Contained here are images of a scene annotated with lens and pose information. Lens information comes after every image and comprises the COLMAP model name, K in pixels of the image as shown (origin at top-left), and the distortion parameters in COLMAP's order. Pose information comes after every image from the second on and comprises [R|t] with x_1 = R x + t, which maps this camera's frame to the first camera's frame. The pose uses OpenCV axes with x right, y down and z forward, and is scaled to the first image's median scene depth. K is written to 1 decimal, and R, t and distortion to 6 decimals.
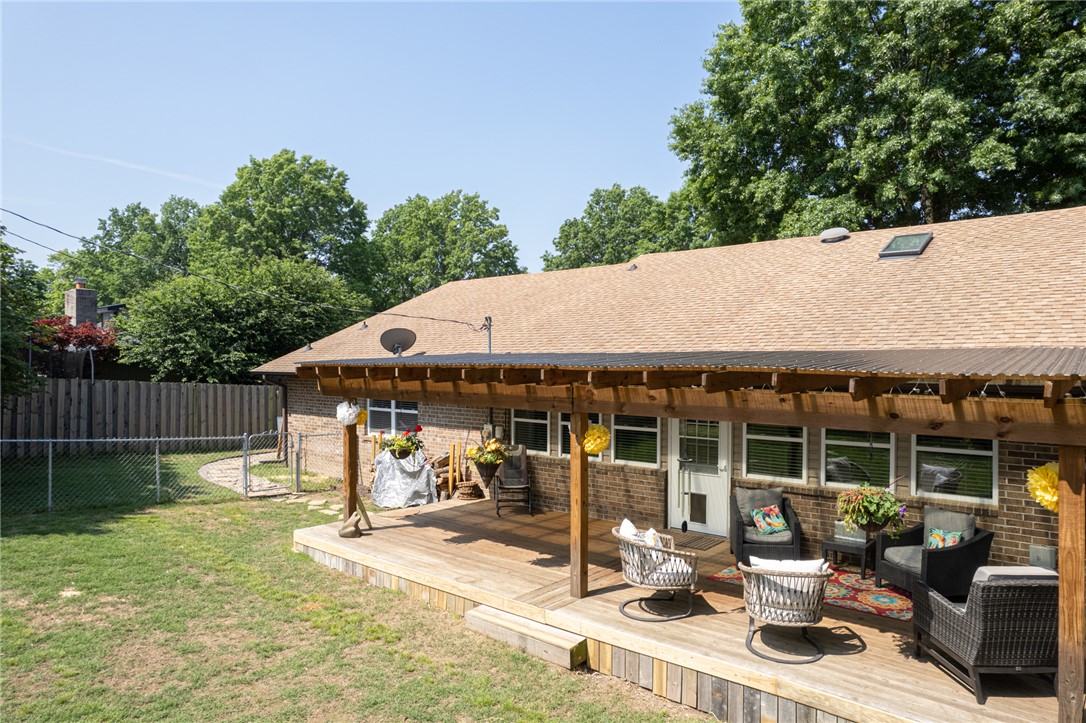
lens RADIAL K [[697.6, 0, 540.0], [0, 697.6, 359.6], [0, 0, 1]] dist [-0.075410, 0.064622]
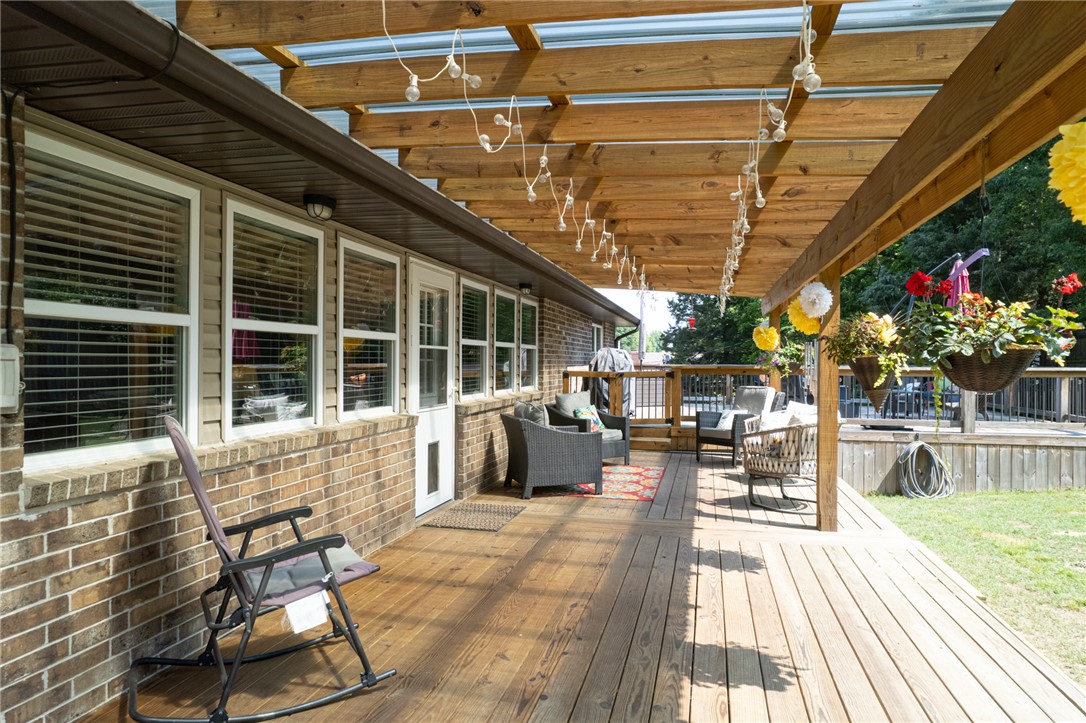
lens RADIAL K [[697.6, 0, 538.2], [0, 697.6, 371.2], [0, 0, 1]] dist [-0.075410, 0.064622]
pose [[-0.448957, -0.015918, 0.893412, -0.317436], [-0.006374, 0.999873, 0.014611, 0.117125], [-0.893531, 0.000865, -0.449001, 1.123181]]
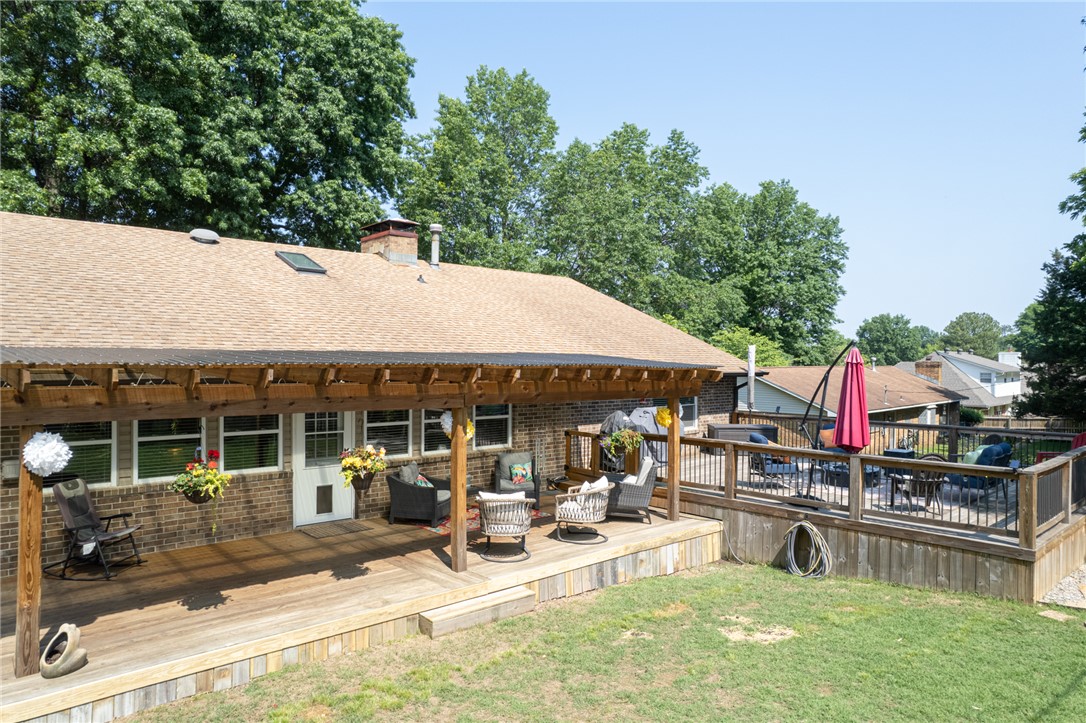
lens RADIAL K [[697.6, 0, 536.5], [0, 697.6, 362.6], [0, 0, 1]] dist [-0.075410, 0.064622]
pose [[0.132668, -0.003415, 0.991155, -0.730189], [-0.007294, 0.999964, 0.004422, -0.000529], [-0.991134, -0.007817, 0.132638, 0.514467]]
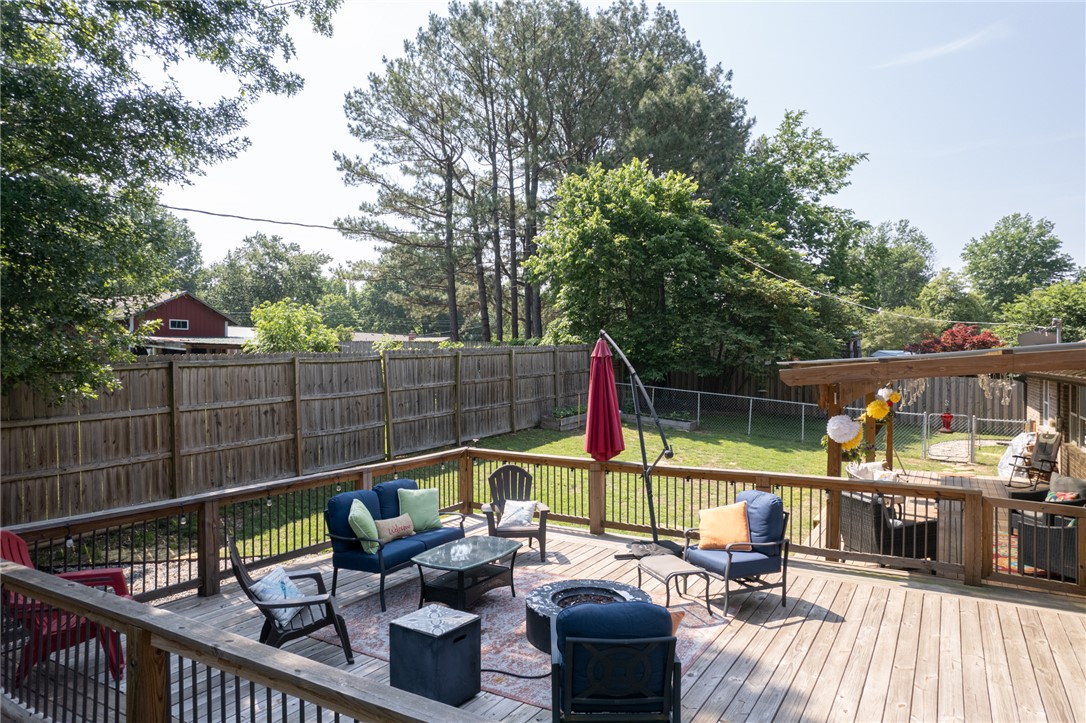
lens RADIAL K [[697.6, 0, 546.3], [0, 697.6, 357.3], [0, 0, 1]] dist [-0.075410, 0.064622]
pose [[0.172006, -0.005853, -0.985079, 1.030944], [-0.000009, 0.999982, -0.005943, 0.005041], [0.985096, 0.001031, 0.172003, 0.015037]]
